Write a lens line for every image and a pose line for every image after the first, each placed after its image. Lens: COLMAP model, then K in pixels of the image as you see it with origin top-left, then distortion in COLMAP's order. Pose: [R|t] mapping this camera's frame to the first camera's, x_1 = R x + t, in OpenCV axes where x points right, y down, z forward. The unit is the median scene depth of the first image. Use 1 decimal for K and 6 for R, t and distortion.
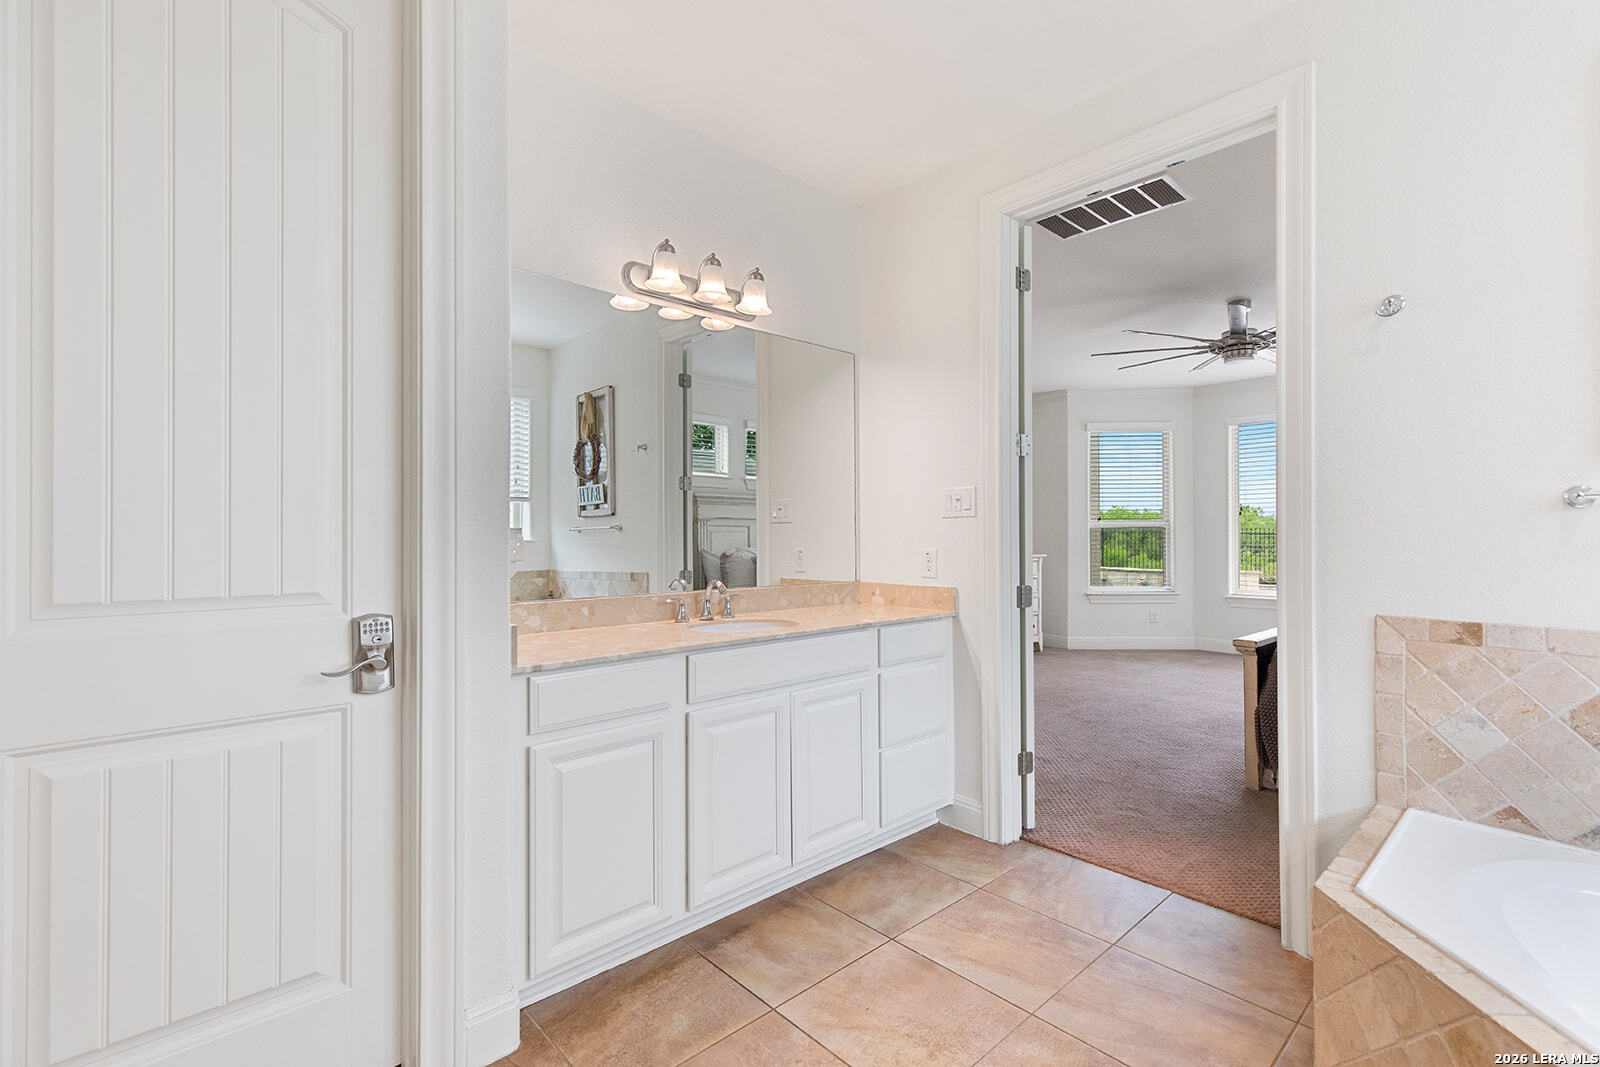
lens RADIAL K [[715.2, 0, 811.1], [0, 715.2, 532.7], [0, 0, 1]] dist [0.004253, -0.001810]
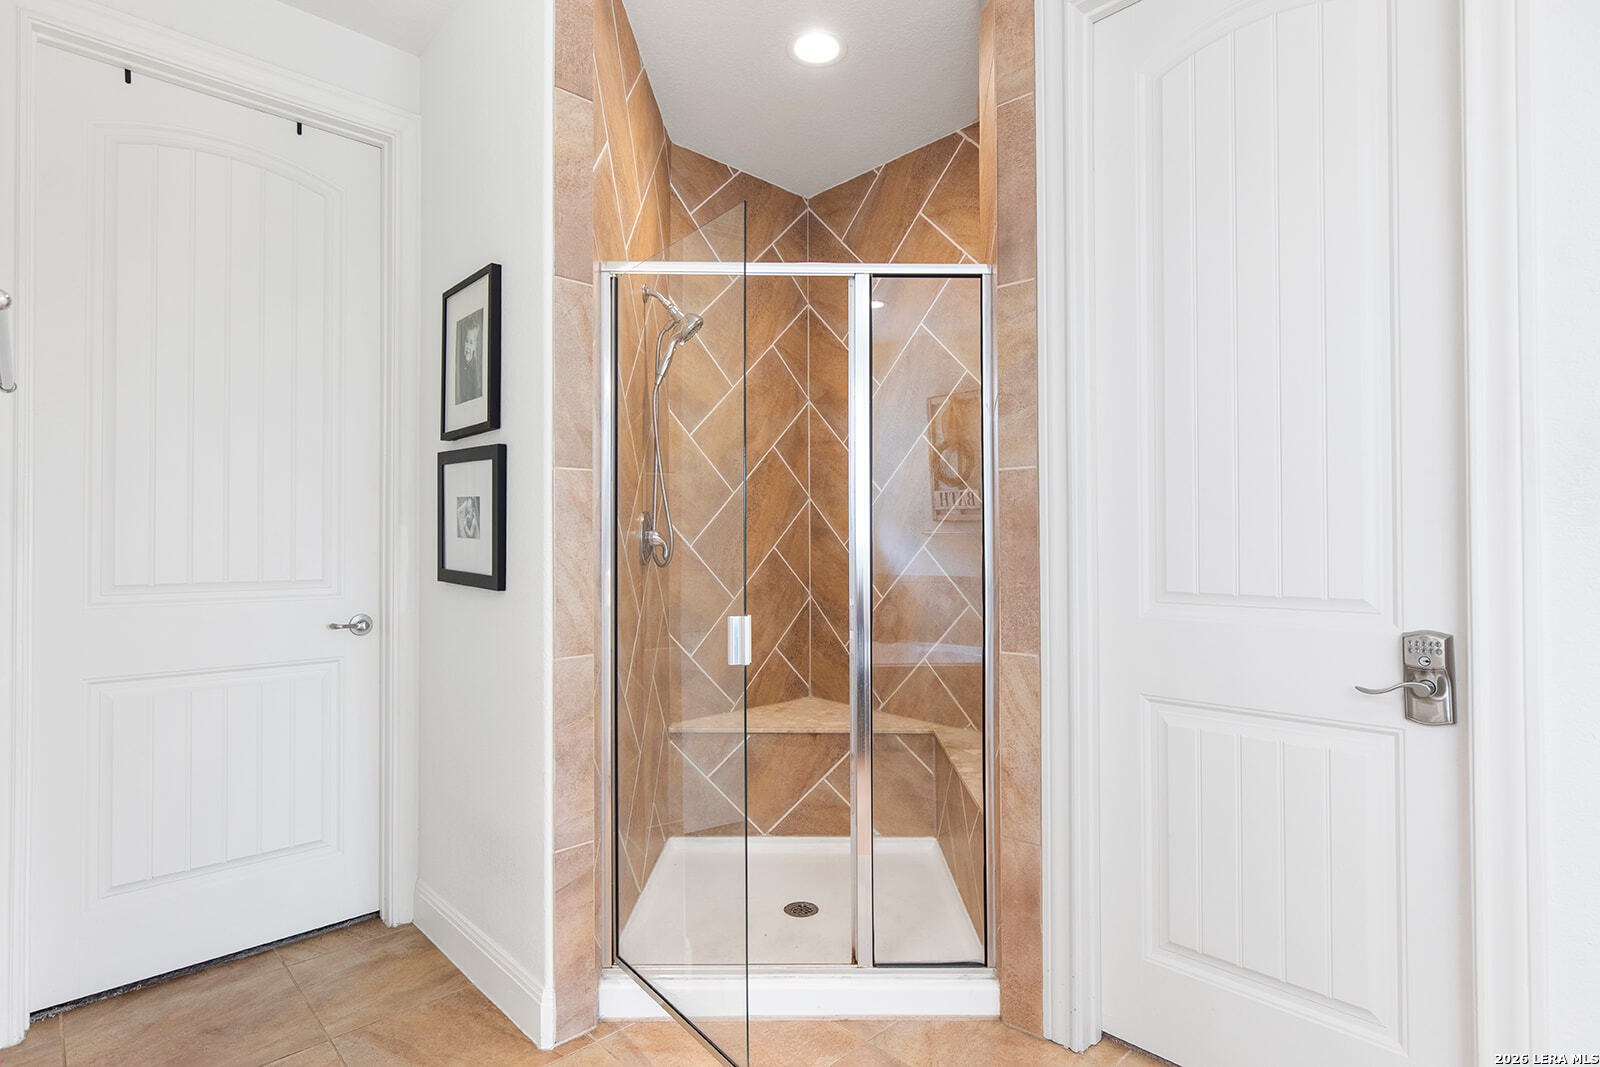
lens RADIAL K [[811.7, 0, 801.2], [0, 811.7, 533.1], [0, 0, 1]] dist [-0.003232, 0.000123]
pose [[0.034473, -0.009182, -0.999363, 0.292736], [0.005877, 0.999942, -0.008985, 0.001645], [0.999388, -0.005563, 0.034525, 0.204402]]
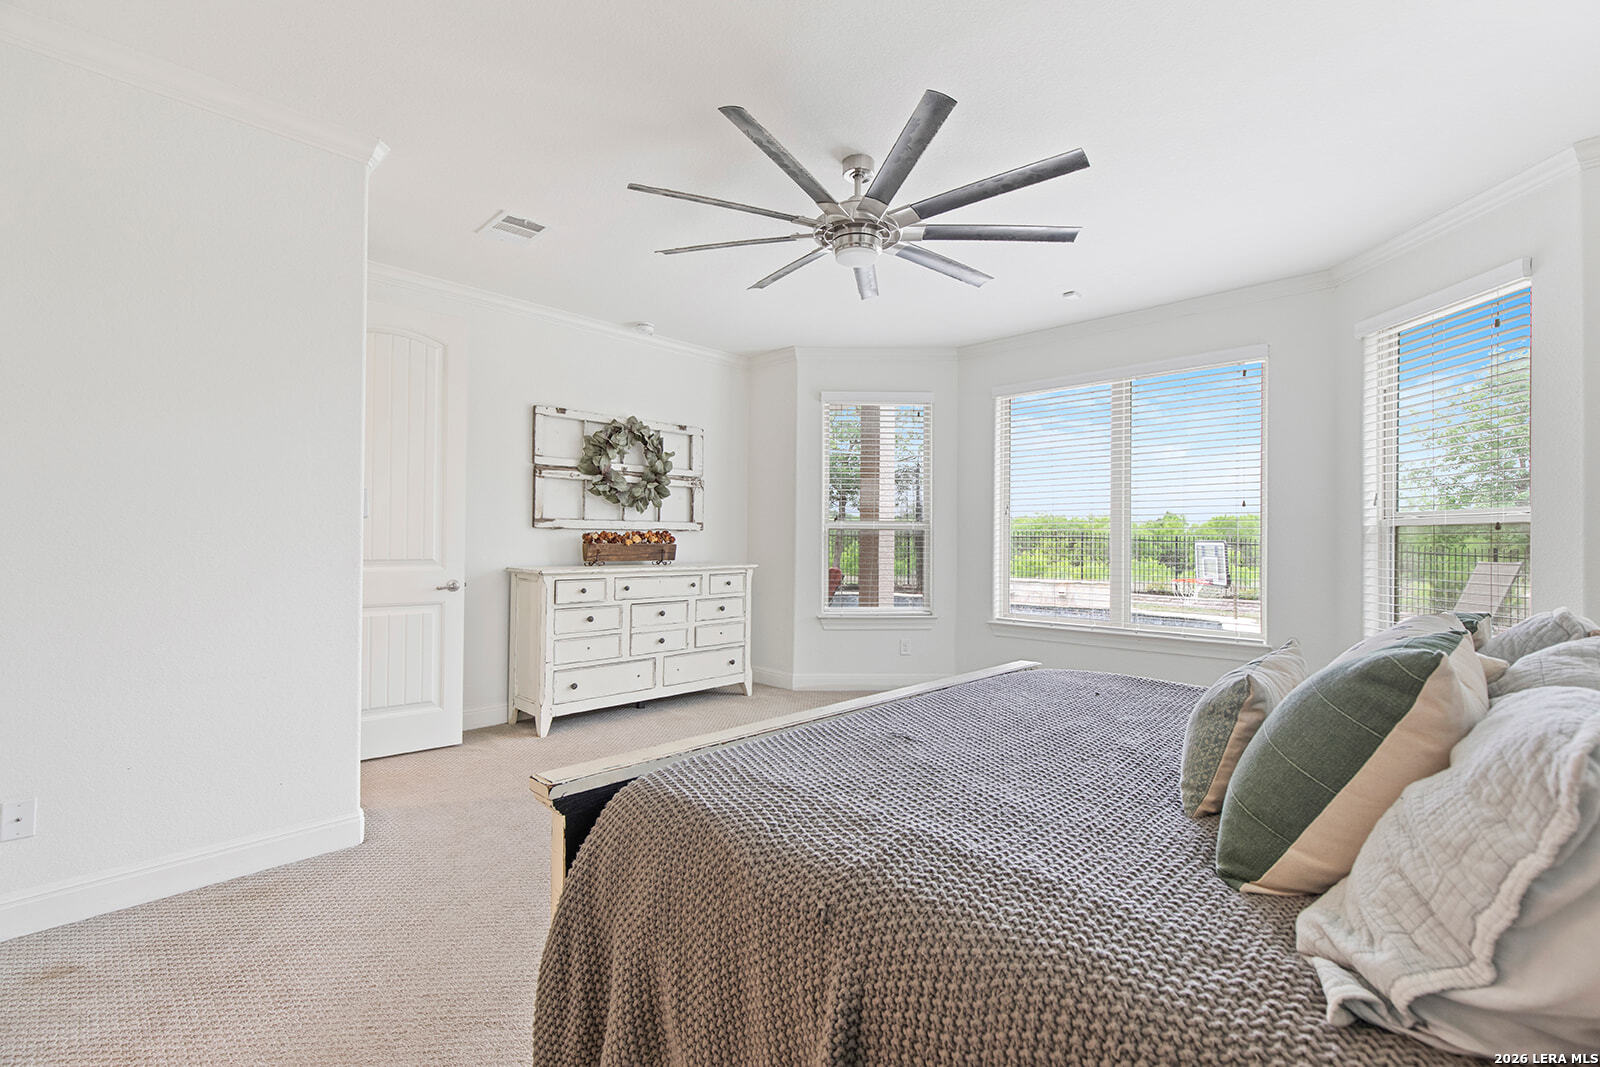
lens RADIAL K [[715.2, 0, 816.3], [0, 715.2, 539.5], [0, 0, 1]] dist [0.004253, -0.001810]
pose [[0.997575, 0.010236, 0.068848, 1.392350], [-0.010569, 0.999934, 0.004465, -0.002264], [-0.068798, -0.005182, 0.997617, 1.044497]]
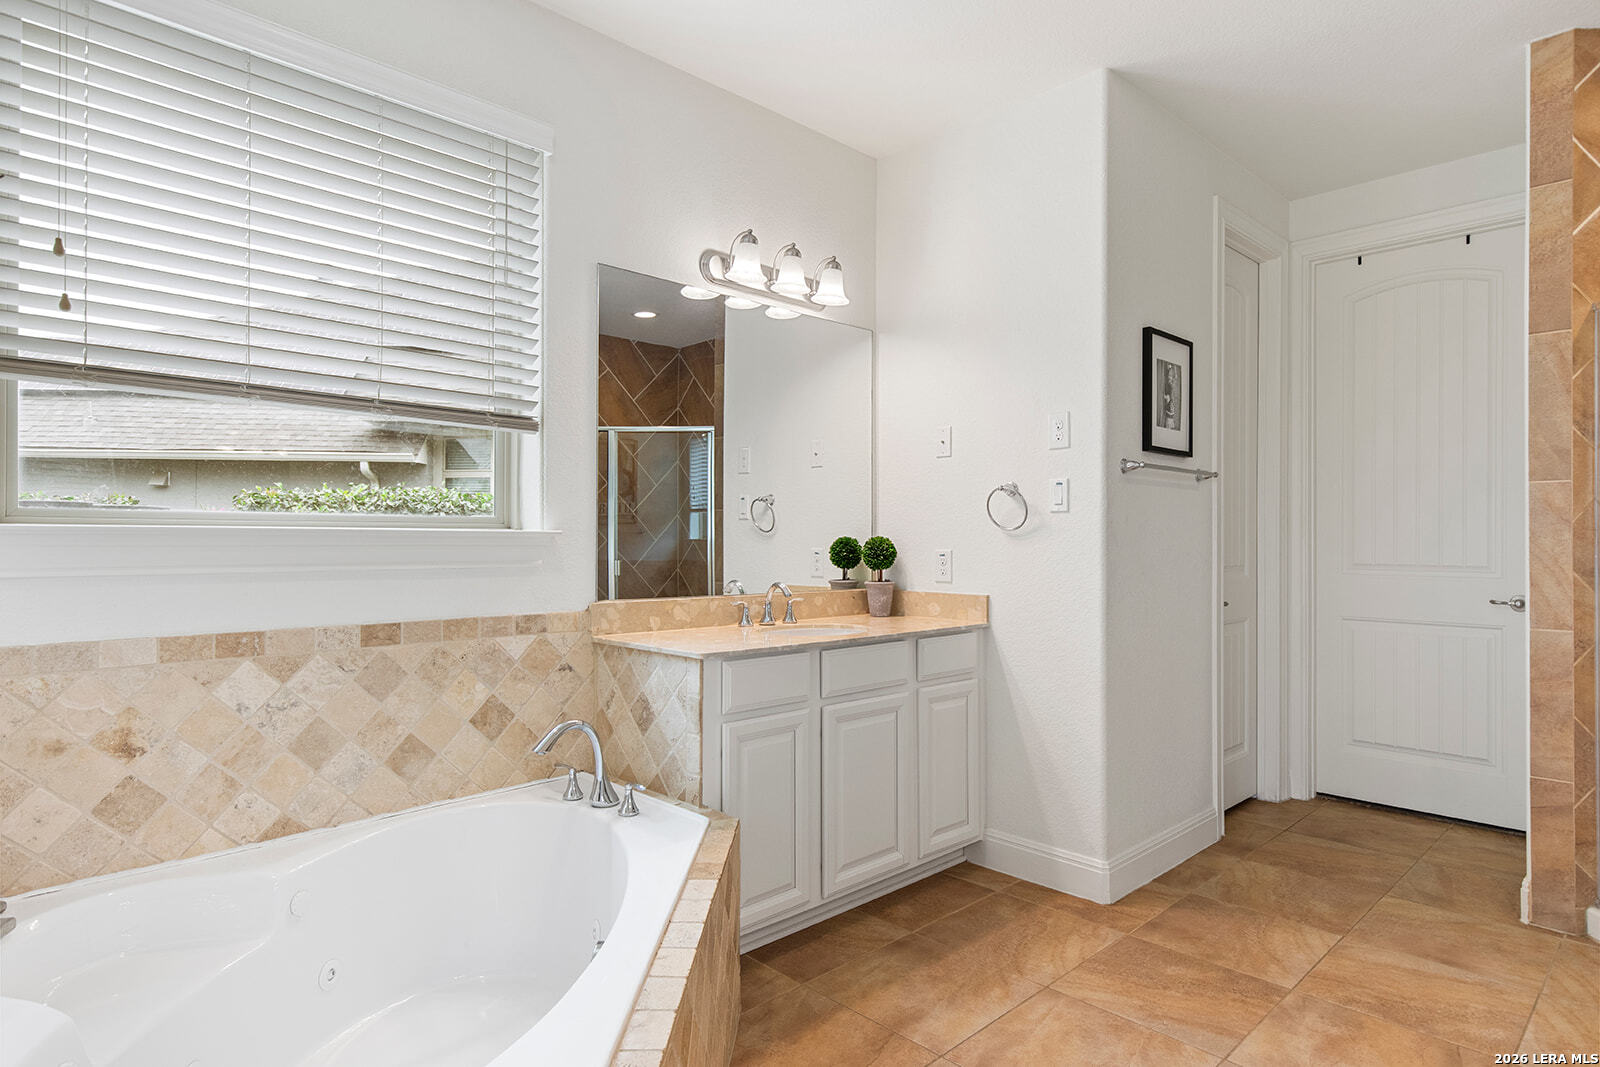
lens RADIAL K [[890.2, 0, 810.9], [0, 890.2, 533.4], [0, 0, 1]] dist [0.004570, -0.002326]
pose [[-0.999687, -0.002590, -0.024873, 0.484946], [-0.002361, 0.999955, -0.009205, 0.009225], [0.024896, -0.009143, -0.999648, 1.419793]]
